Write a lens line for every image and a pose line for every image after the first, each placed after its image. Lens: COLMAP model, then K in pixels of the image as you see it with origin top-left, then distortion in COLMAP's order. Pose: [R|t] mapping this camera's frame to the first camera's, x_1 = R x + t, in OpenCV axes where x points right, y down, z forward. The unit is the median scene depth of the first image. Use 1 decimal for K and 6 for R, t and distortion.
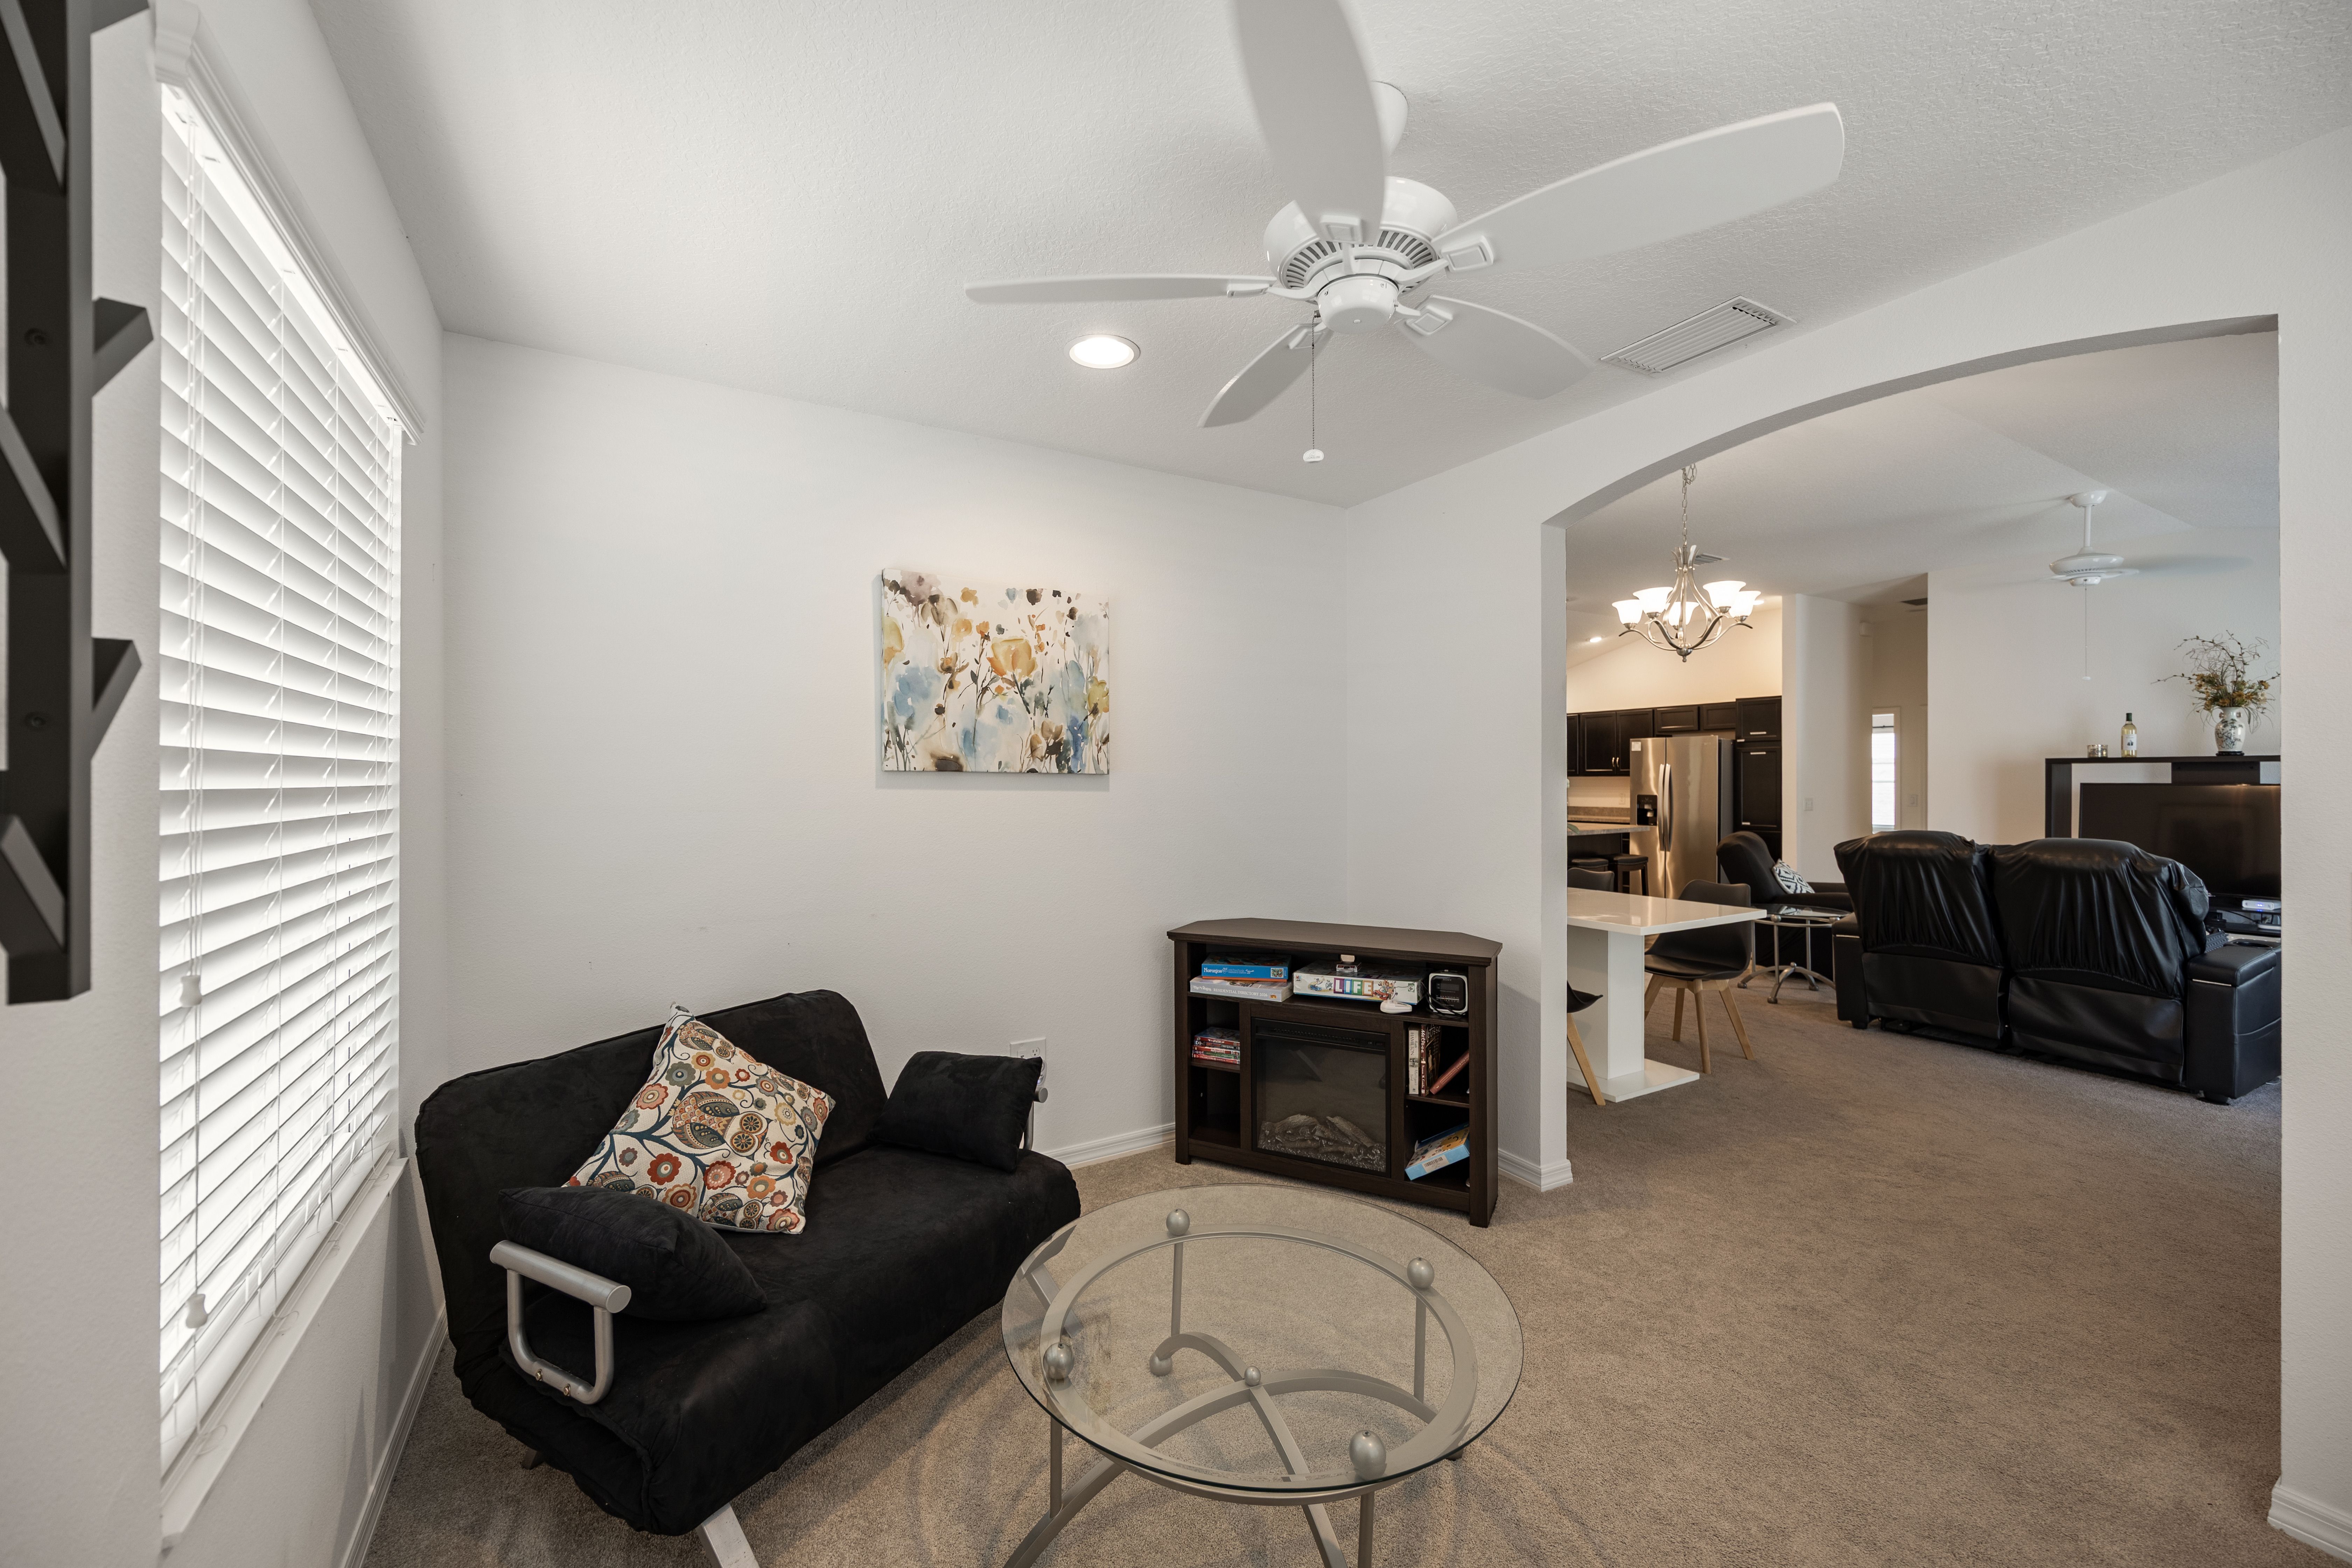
lens RADIAL K [[918.6, 0, 1173.6], [0, 918.6, 767.5], [0, 0, 1]] dist [-0.000471, -0.000276]
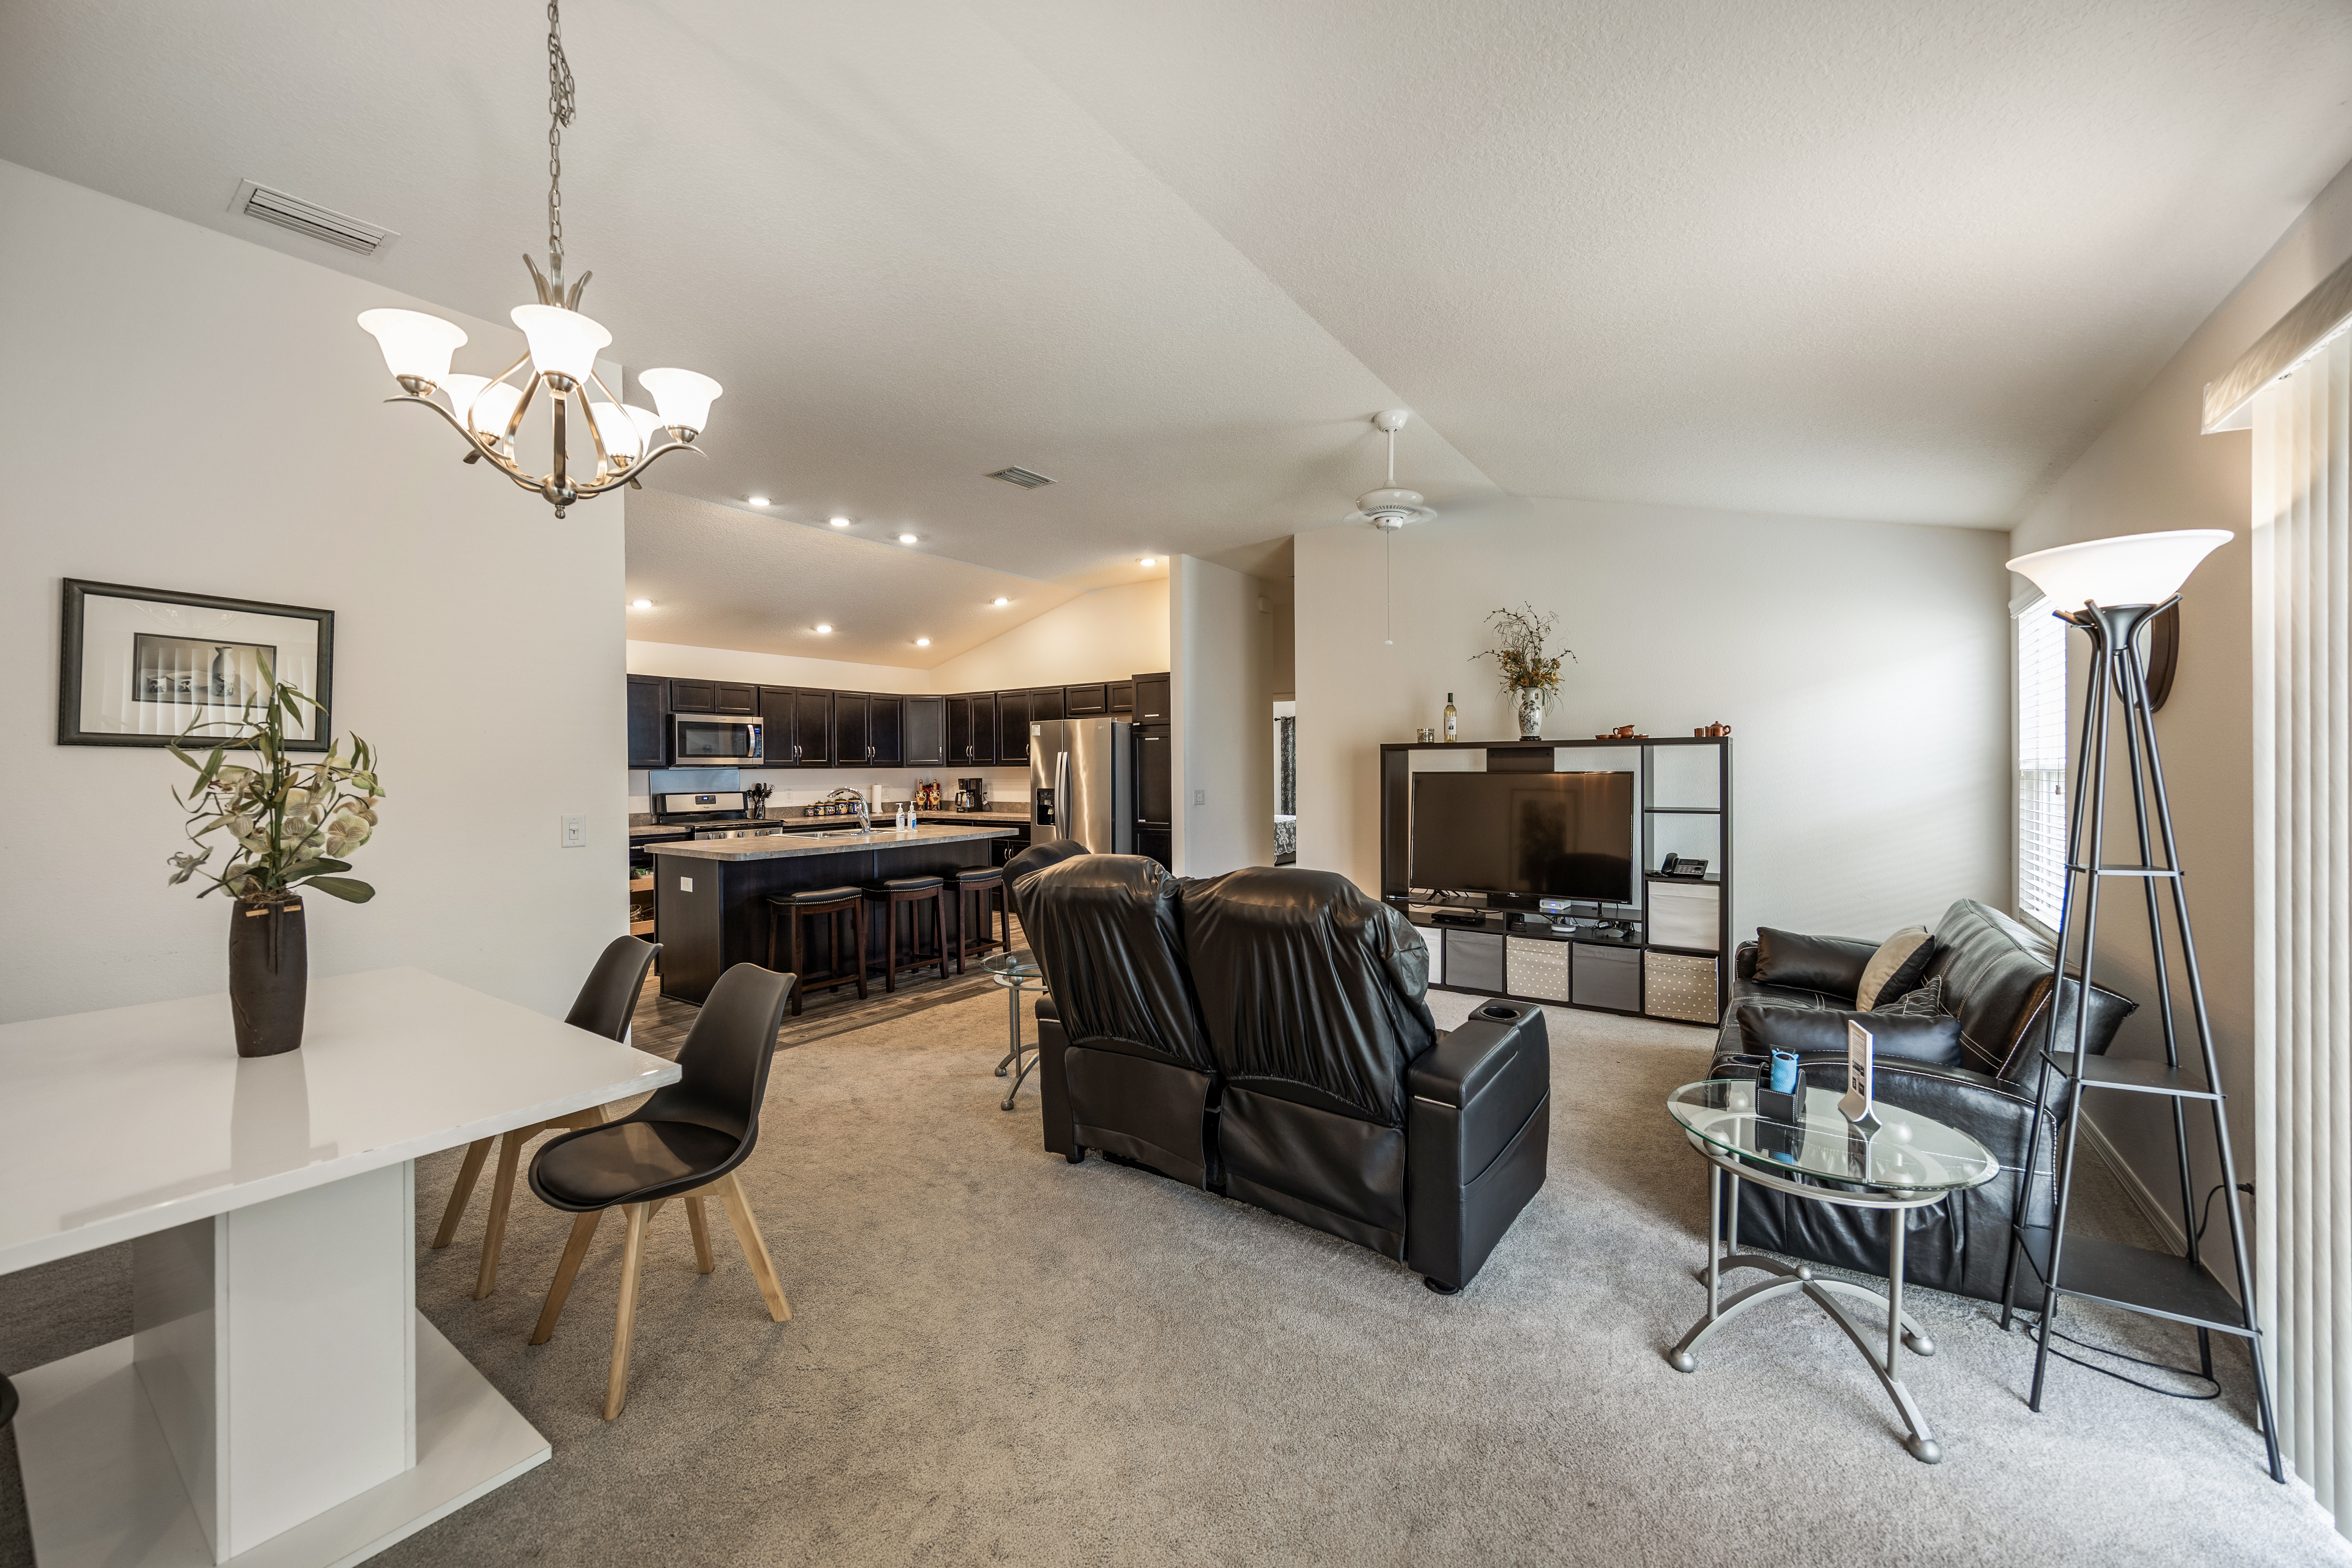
lens RADIAL K [[918.6, 0, 1173.6], [0, 918.6, 767.5], [0, 0, 1]] dist [-0.000471, -0.000276]
pose [[0.906054, -0.007438, 0.423097, 0.149647], [0.002976, 0.999933, 0.011206, 0.000793], [-0.423152, -0.008894, 0.906015, 0.108608]]
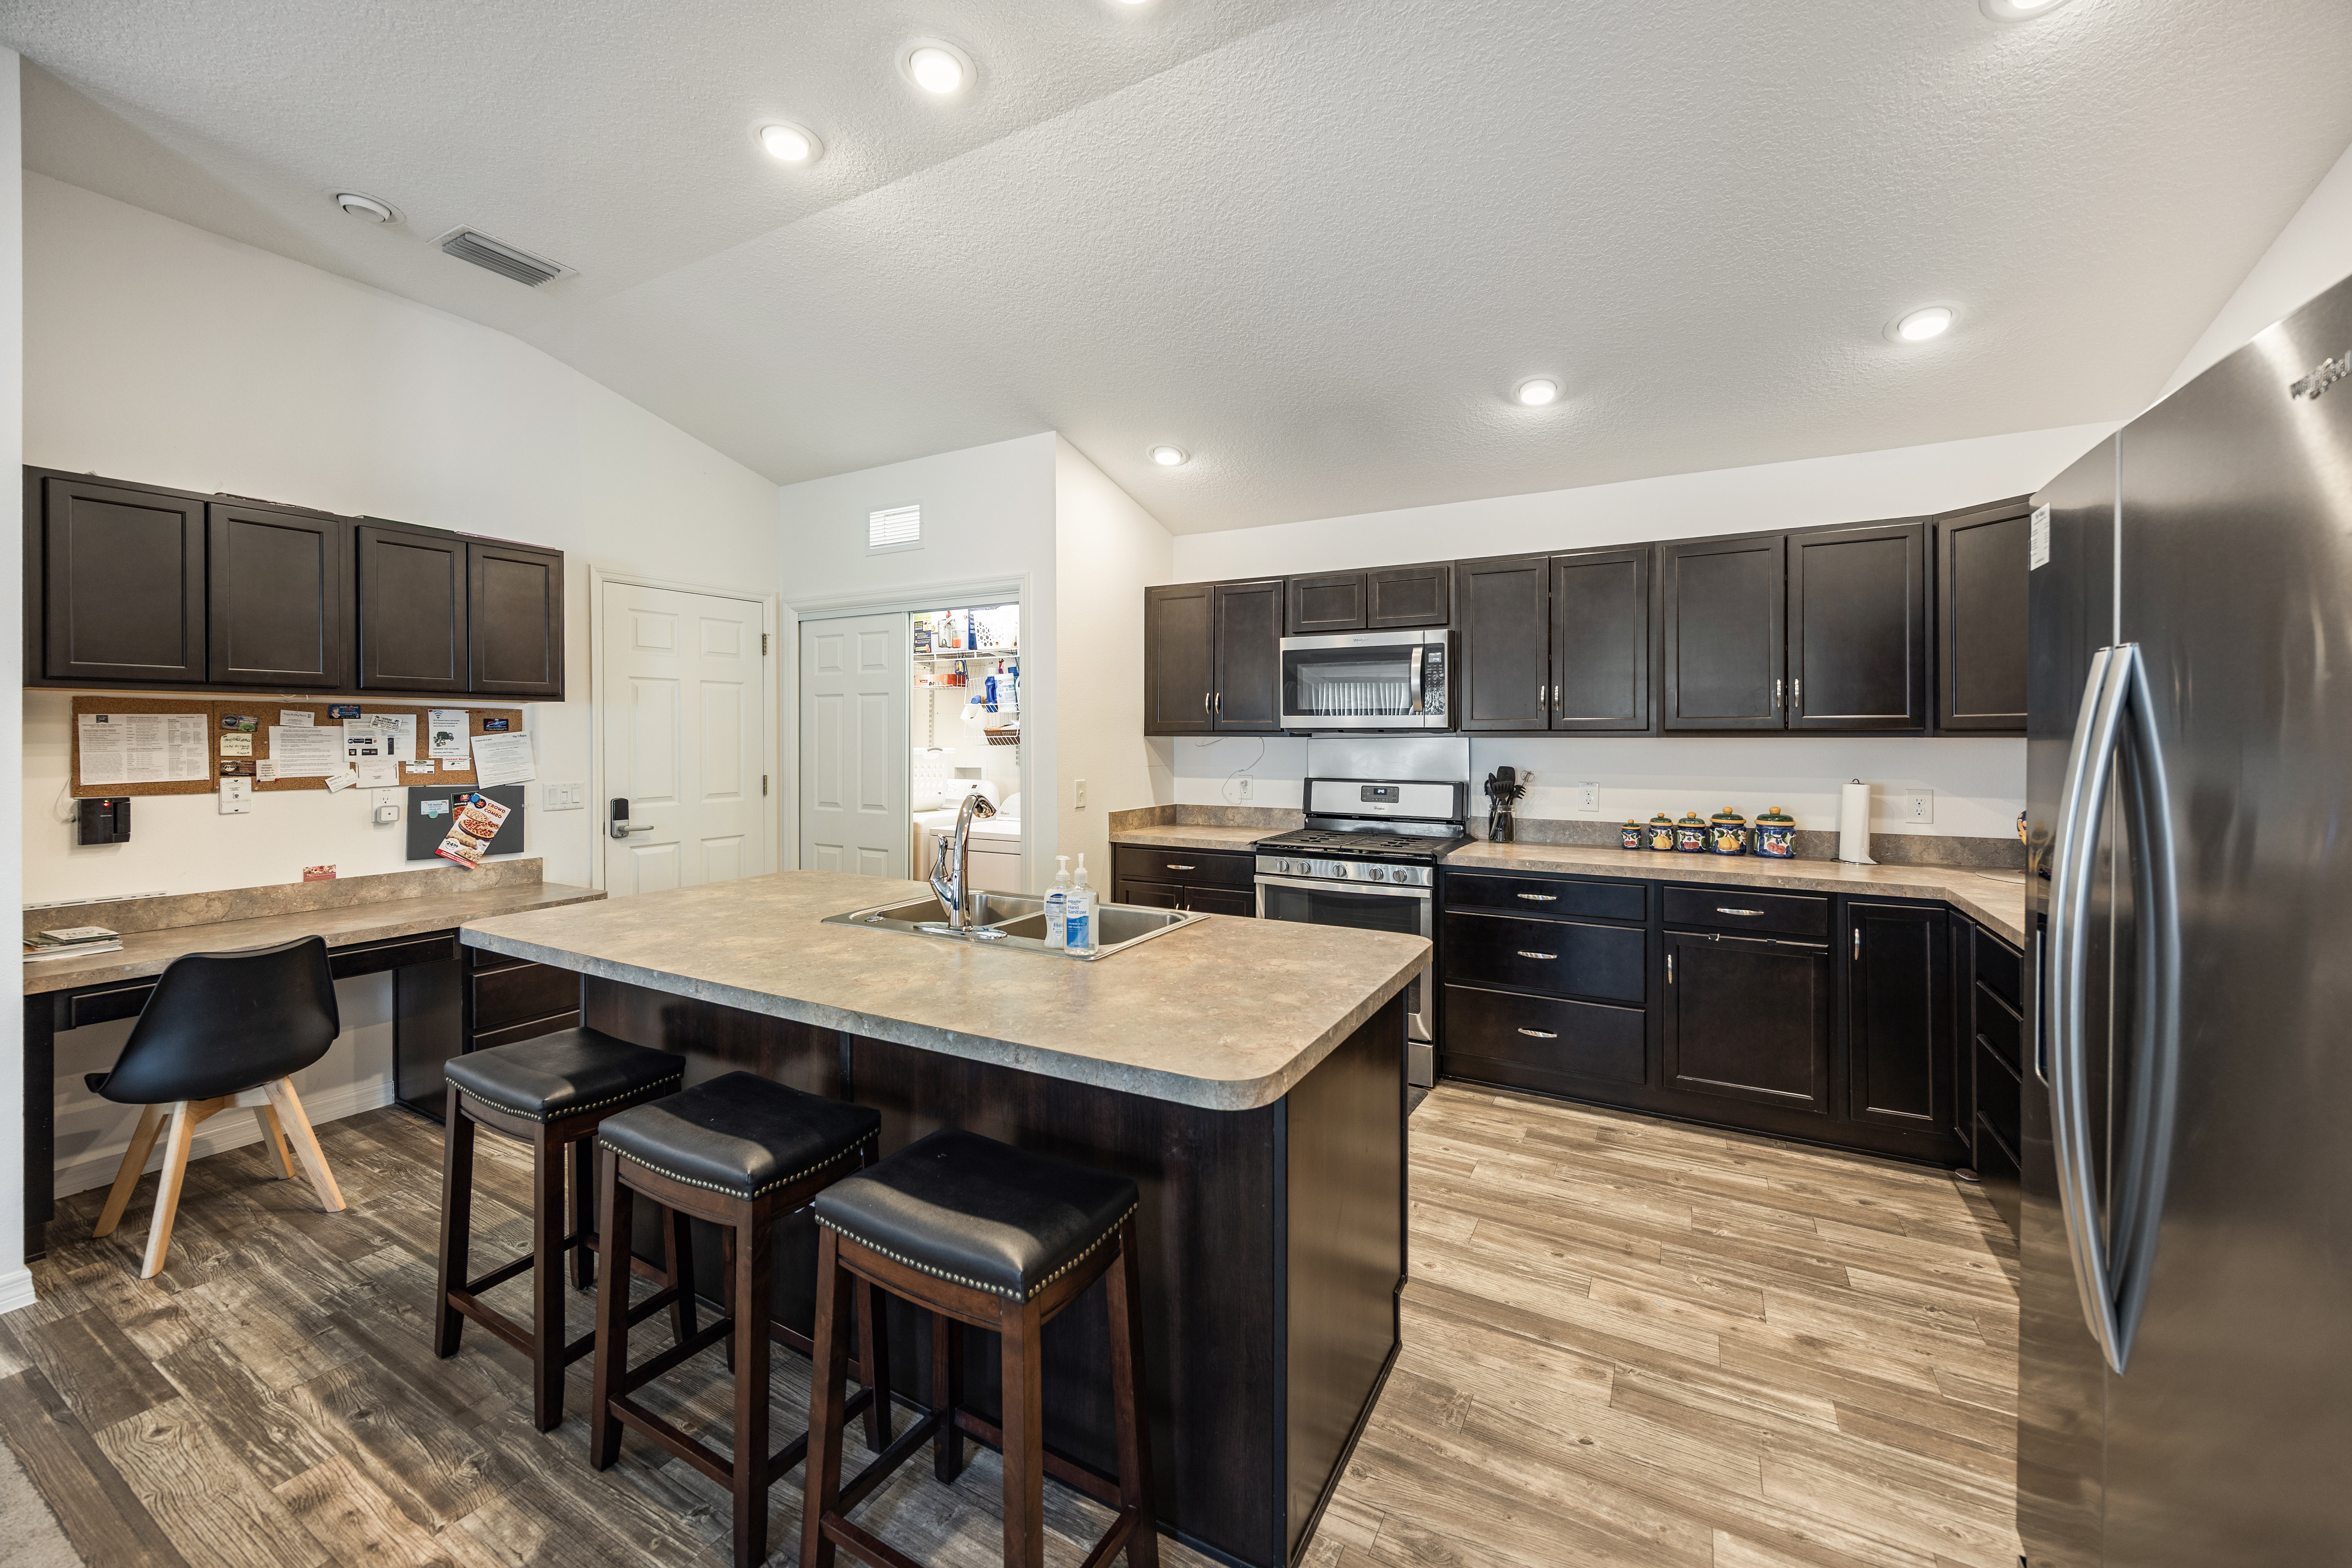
lens RADIAL K [[921.5, 0, 1172.0], [0, 921.5, 736.8], [0, 0, 1]] dist [-0.000798, -0.000498]
pose [[0.512757, 0.000052, -0.858534, 0.320274], [0.008935, 0.999946, 0.005397, 0.004296], [0.858487, -0.010438, 0.512729, 0.461657]]
